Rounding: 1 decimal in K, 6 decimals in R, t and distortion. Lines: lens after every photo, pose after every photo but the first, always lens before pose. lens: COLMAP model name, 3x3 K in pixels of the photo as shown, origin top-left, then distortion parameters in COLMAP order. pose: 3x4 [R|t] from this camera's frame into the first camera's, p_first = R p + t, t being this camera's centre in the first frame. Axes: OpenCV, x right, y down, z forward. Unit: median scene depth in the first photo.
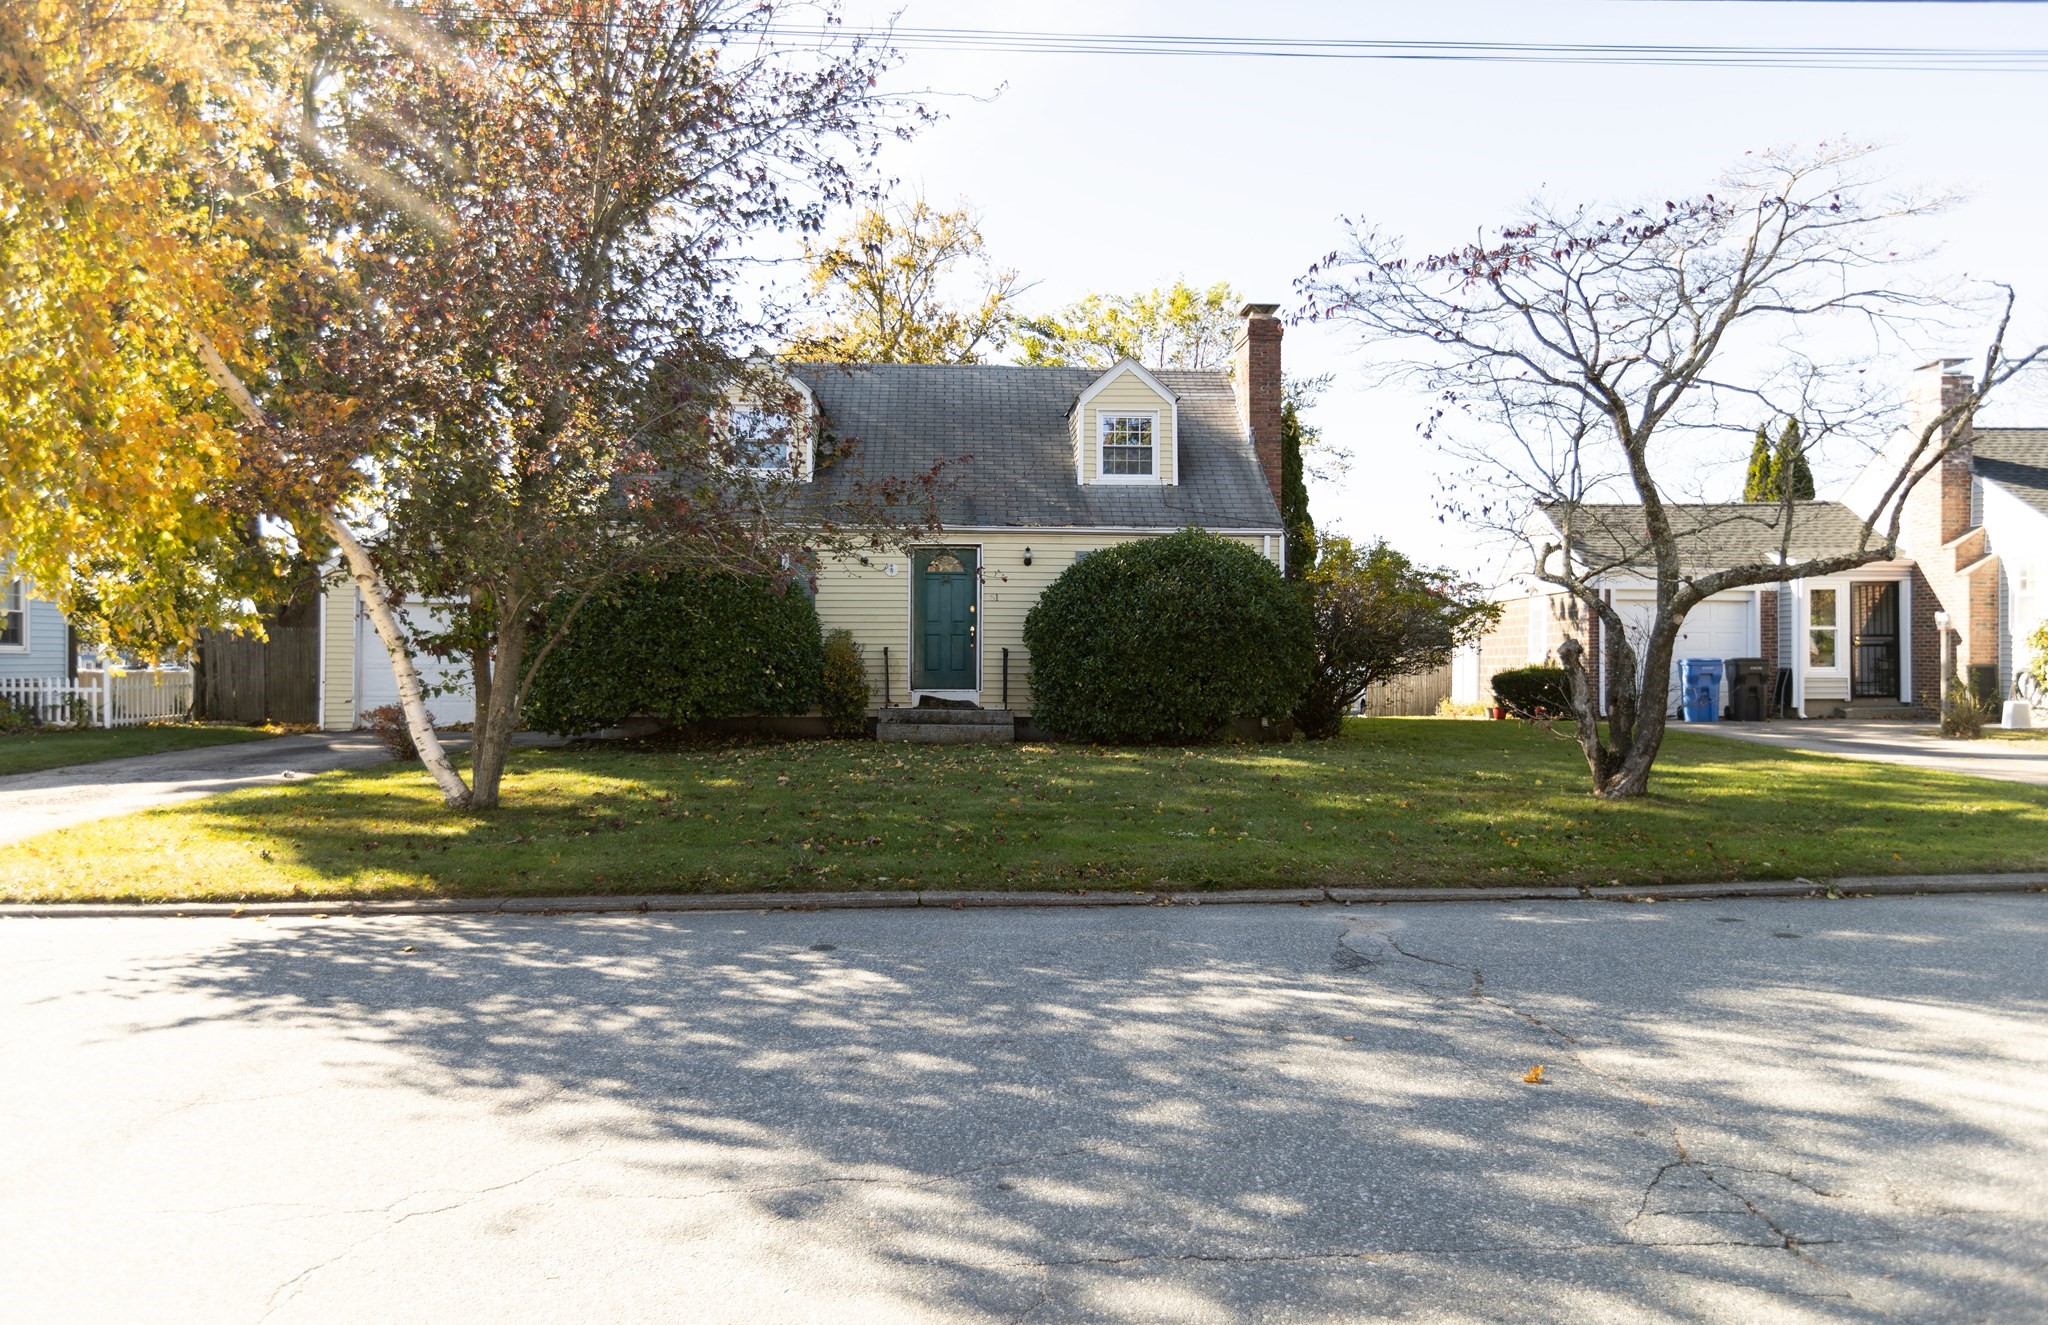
lens RADIAL K [[1338.7, 0, 1023.4], [0, 1338.7, 669.3], [0, 0, 1]] dist [-0.021901, -0.000404]
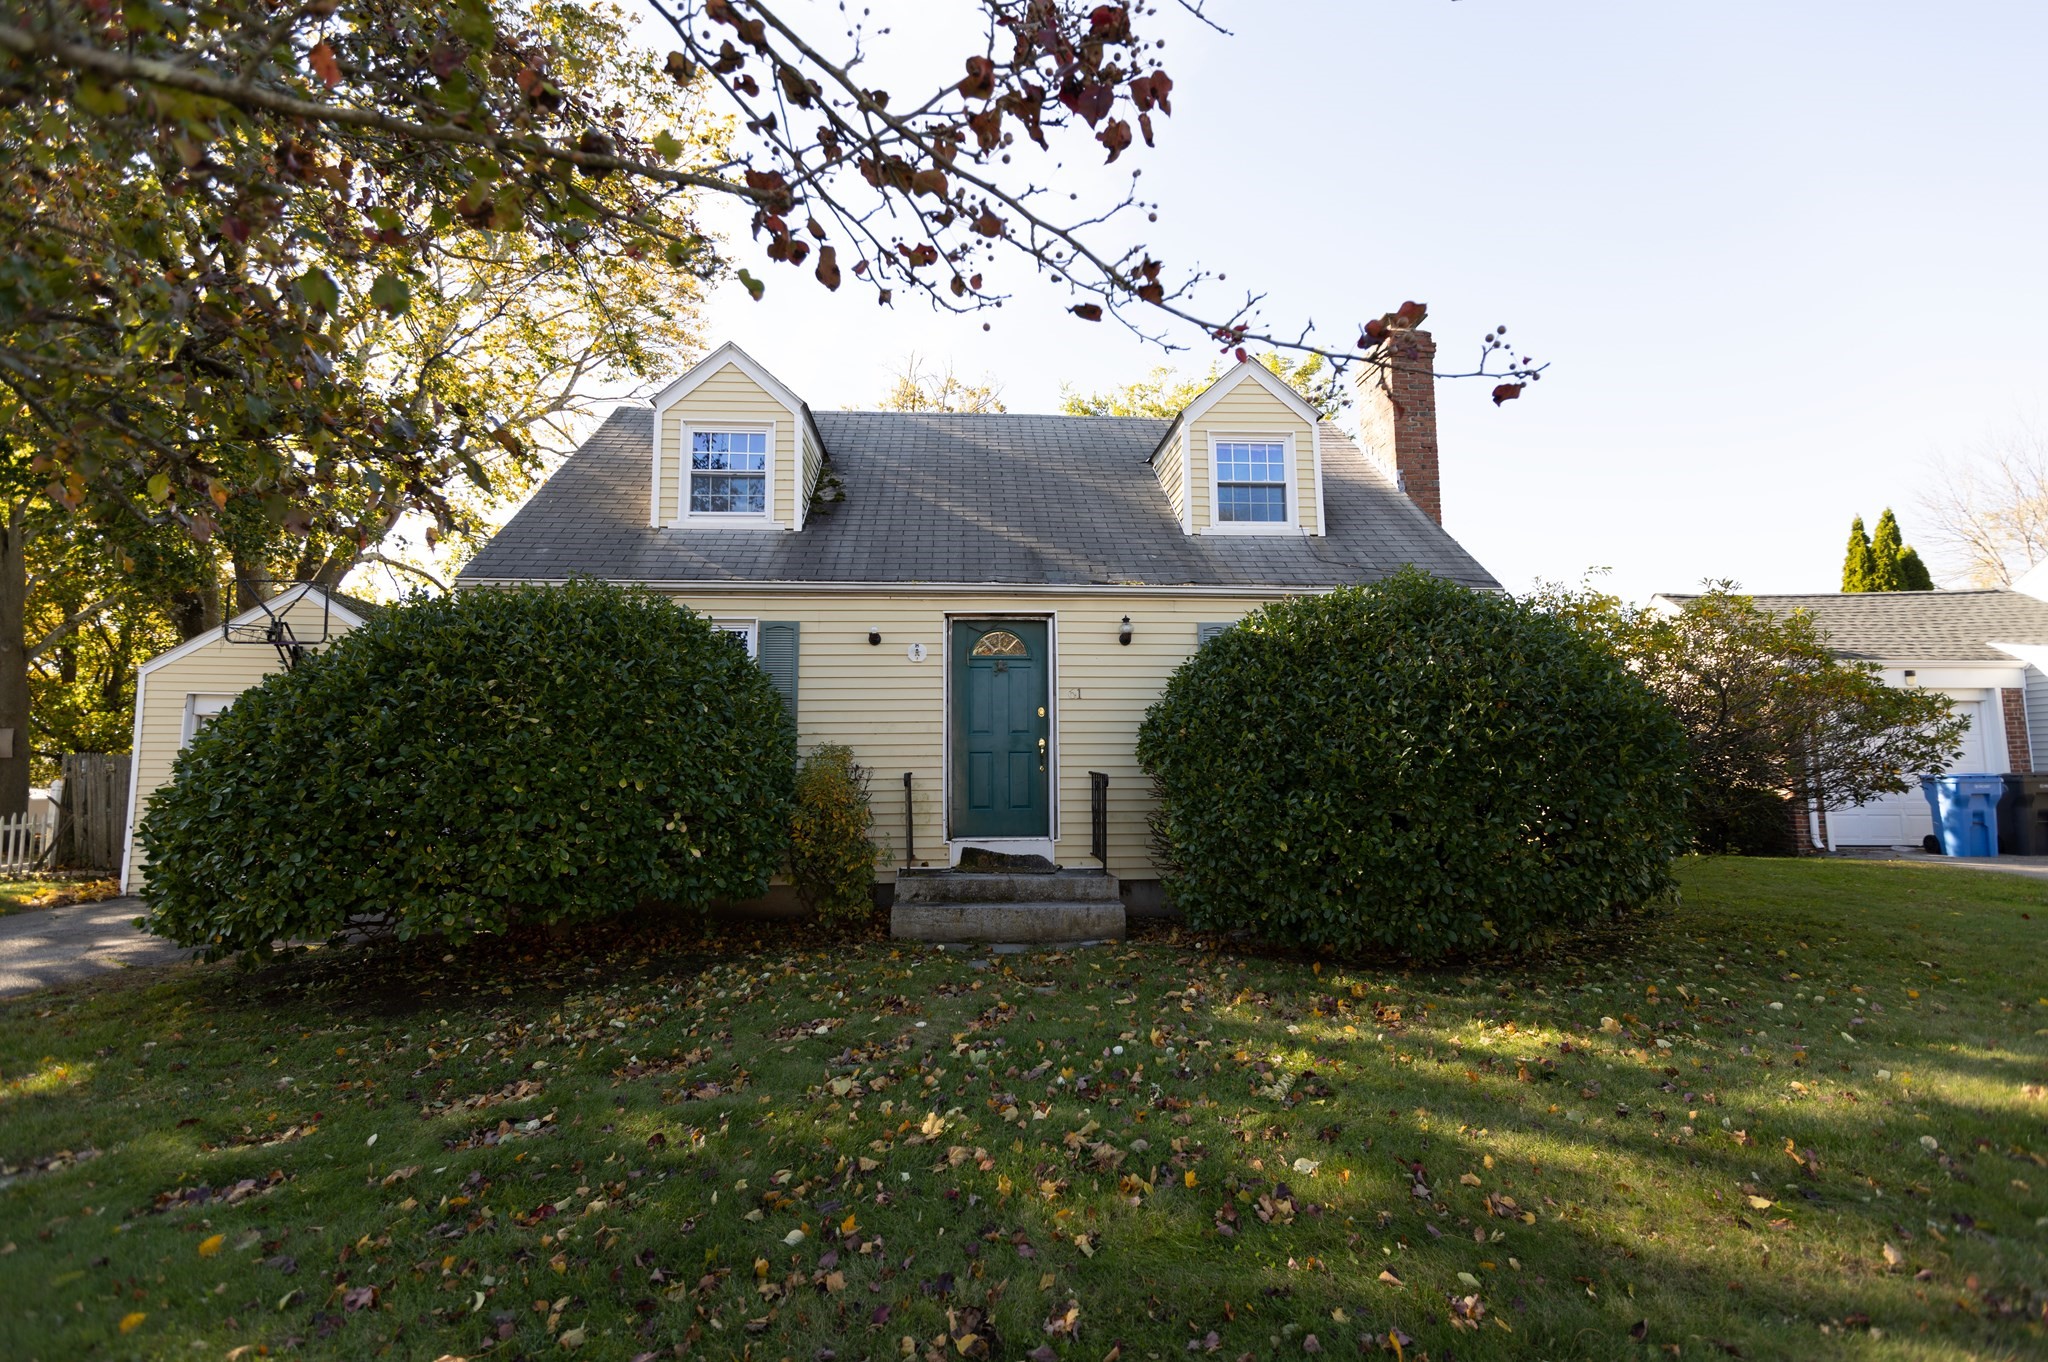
lens RADIAL K [[935.4, 0, 1022.4], [0, 935.4, 674.7], [0, 0, 1]] dist [-0.001013, 0.000117]
pose [[0.999874, -0.008882, 0.013175, -0.053391], [0.010274, 0.993912, -0.109700, -0.013220], [-0.012121, 0.109822, 0.993877, 0.547656]]
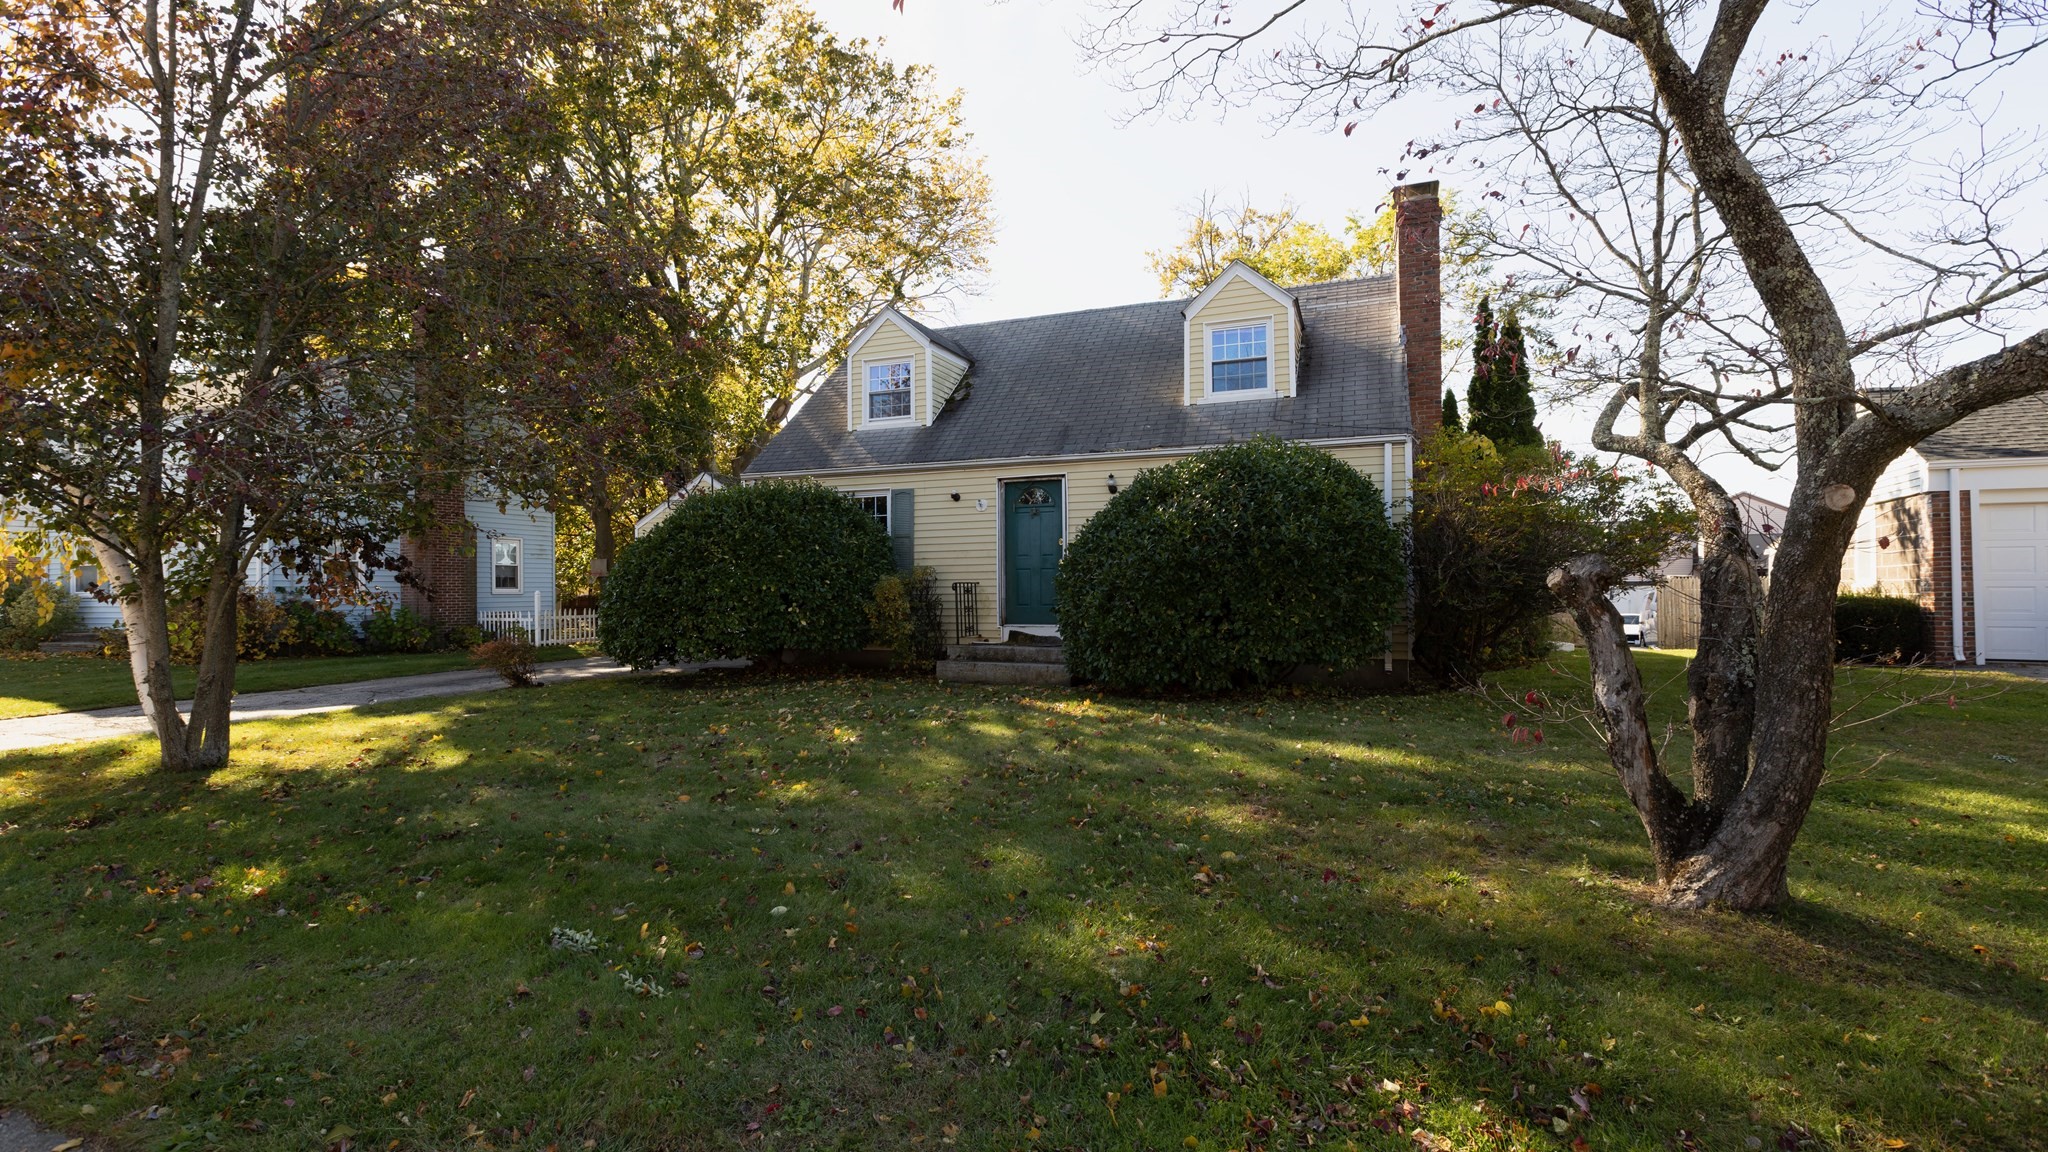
lens RADIAL K [[946.4, 0, 1026.4], [0, 946.4, 574.8], [0, 0, 1]] dist [-0.002265, -0.000225]
pose [[0.908043, -0.016884, -0.418537, 0.225686], [0.008174, 0.999711, -0.022596, -0.005758], [0.418798, 0.017097, 0.907919, 0.370881]]
